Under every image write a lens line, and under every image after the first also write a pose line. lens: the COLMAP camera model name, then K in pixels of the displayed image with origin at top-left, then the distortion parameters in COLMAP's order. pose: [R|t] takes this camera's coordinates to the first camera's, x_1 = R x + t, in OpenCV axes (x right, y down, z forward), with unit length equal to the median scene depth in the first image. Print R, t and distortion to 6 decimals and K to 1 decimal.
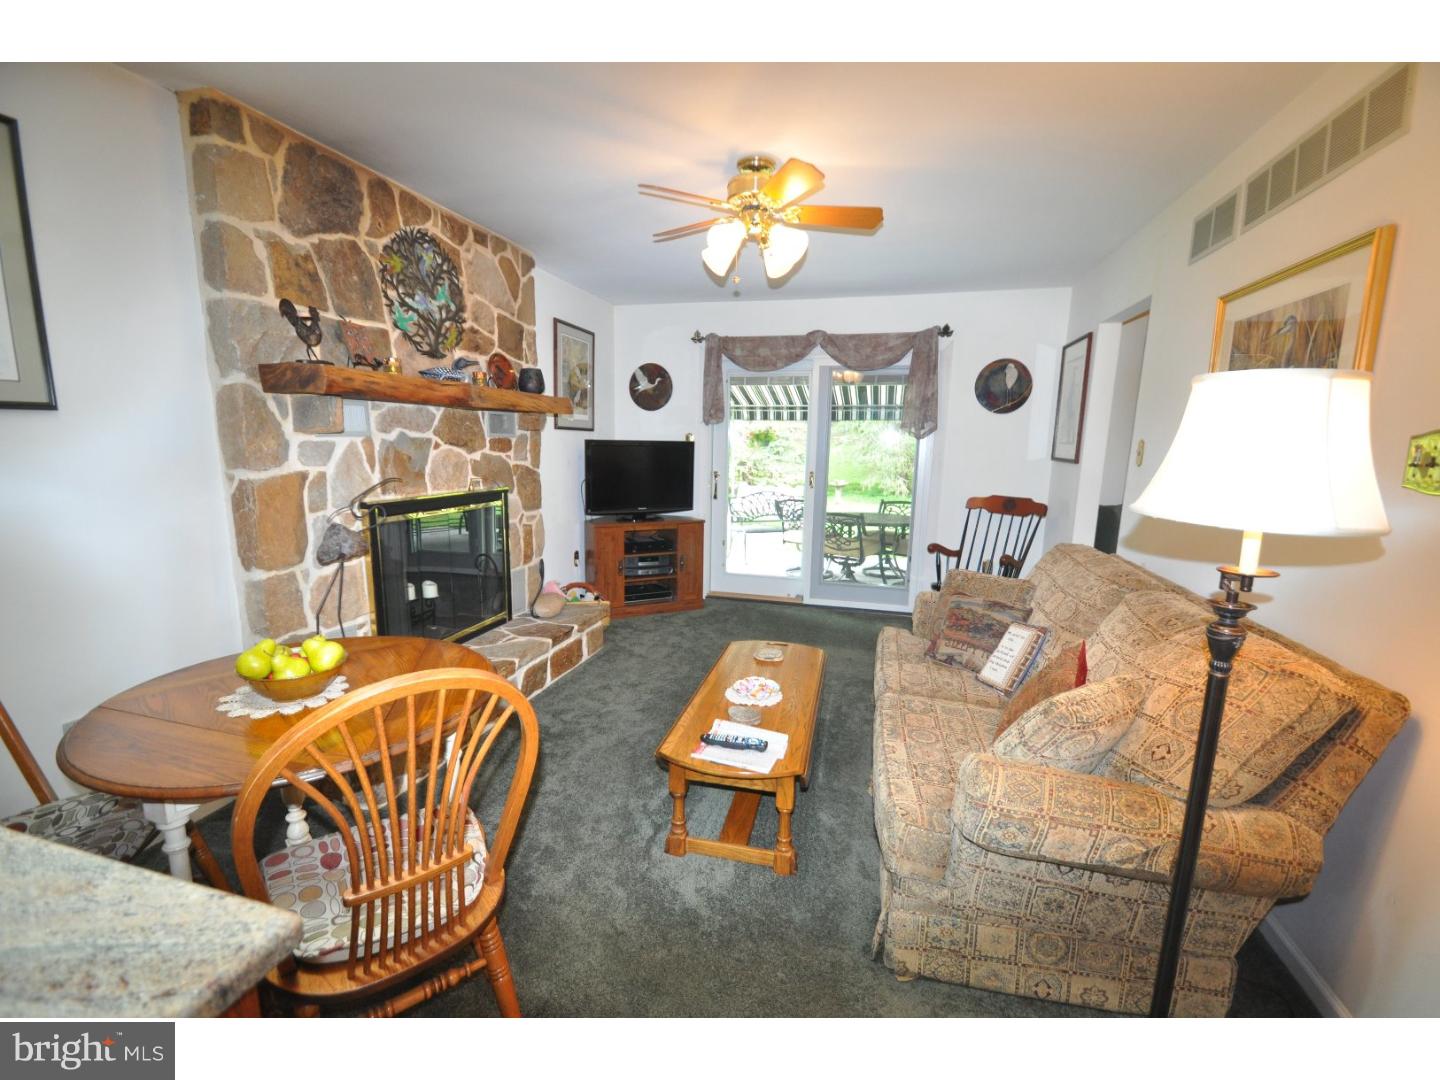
lens RADIAL K [[640.6, 0, 712.7], [0, 640.6, 547.3], [0, 0, 1]] dist [0.009472, -0.011241]
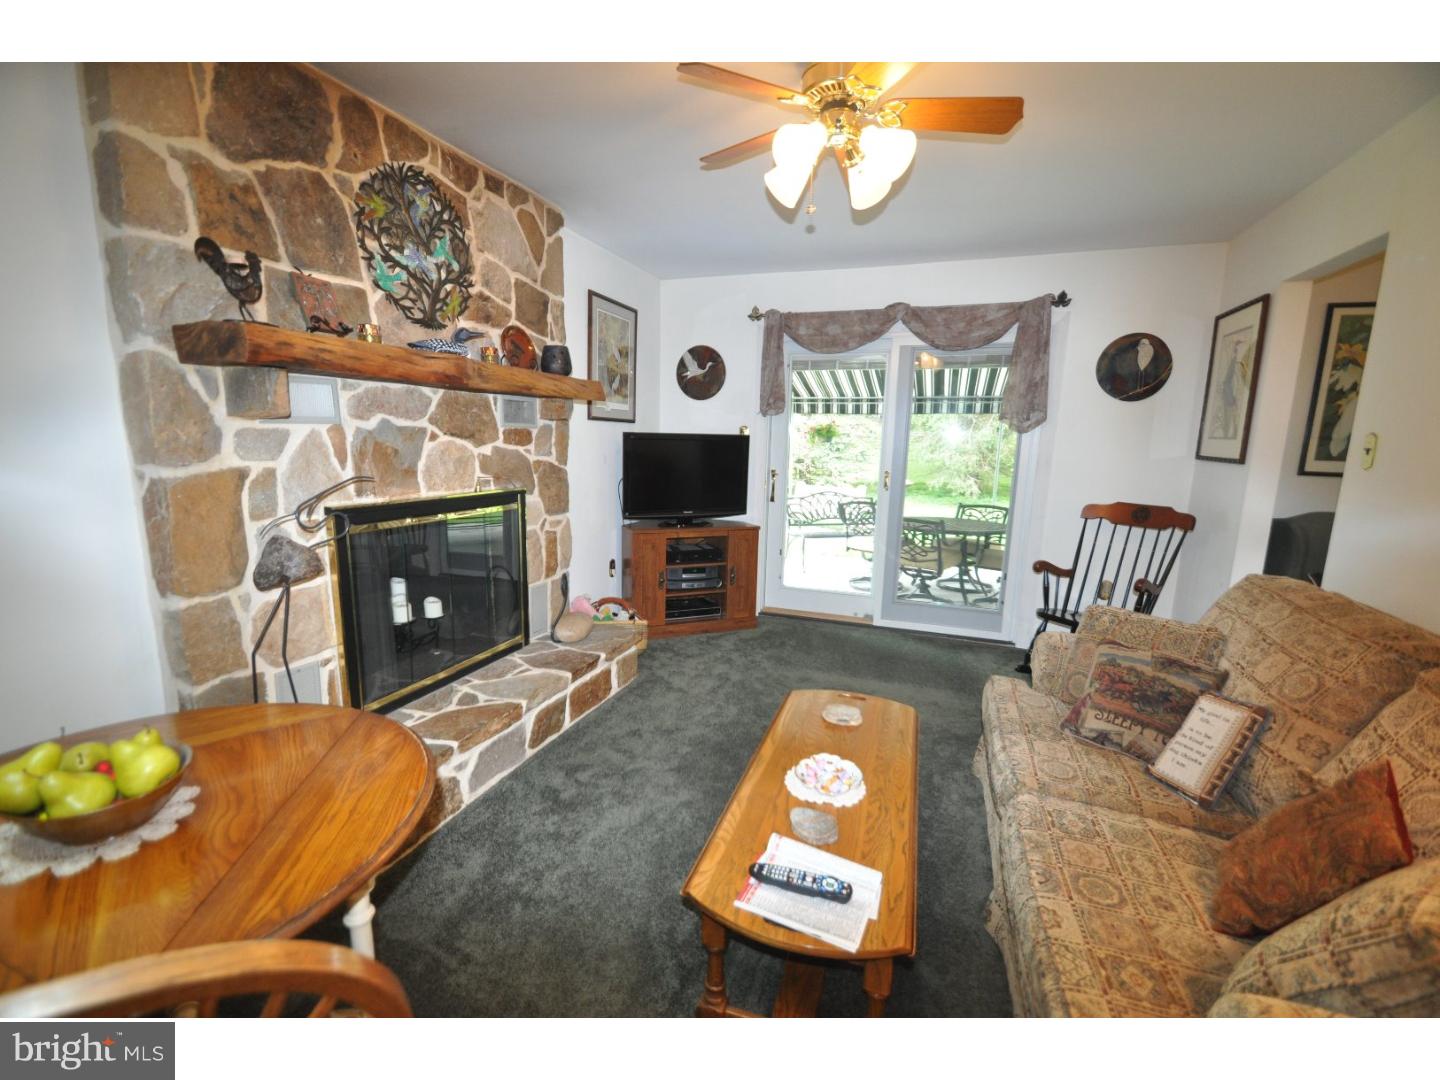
lens RADIAL K [[640.6, 0, 707.2], [0, 640.6, 548.6], [0, 0, 1]] dist [0.009472, -0.011241]
pose [[0.995599, 0.019284, -0.091712, -0.005412], [-0.018651, 0.999796, 0.007749, -0.029269], [0.091842, -0.006004, 0.995755, 0.220809]]
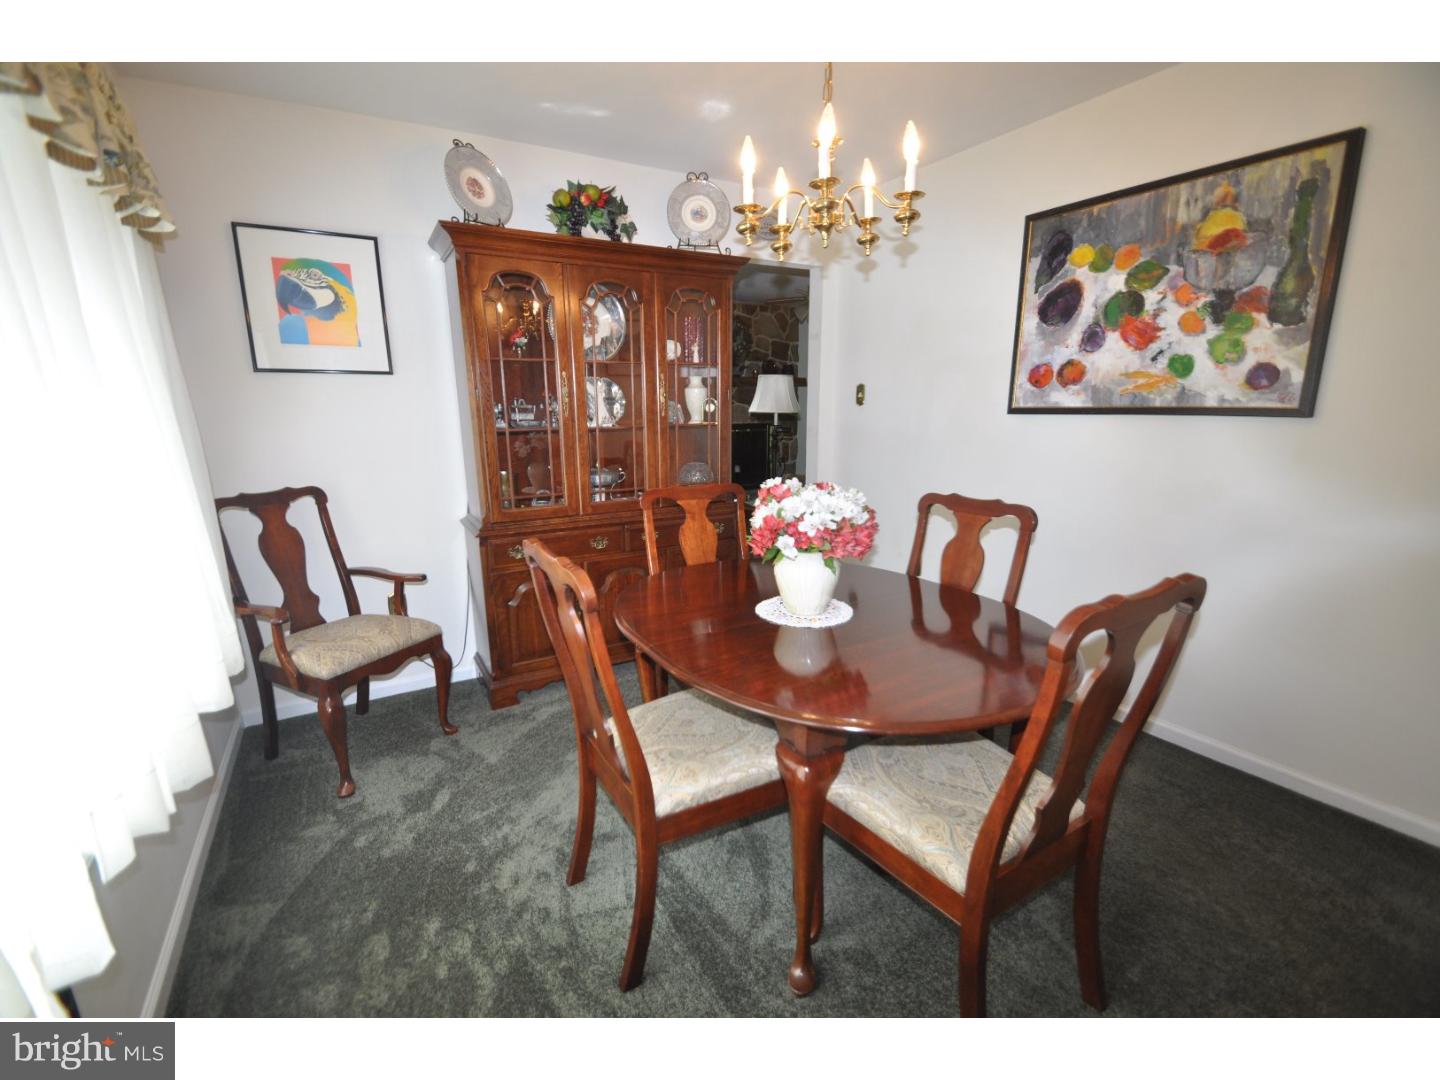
lens RADIAL K [[640.6, 0, 712.3], [0, 640.6, 547.6], [0, 0, 1]] dist [0.009472, -0.011241]
pose [[0.728325, 0.120662, -0.674525, 1.214643], [-0.086523, 0.992689, 0.084152, 0.186668], [0.679747, -0.002928, 0.733440, -0.827905]]
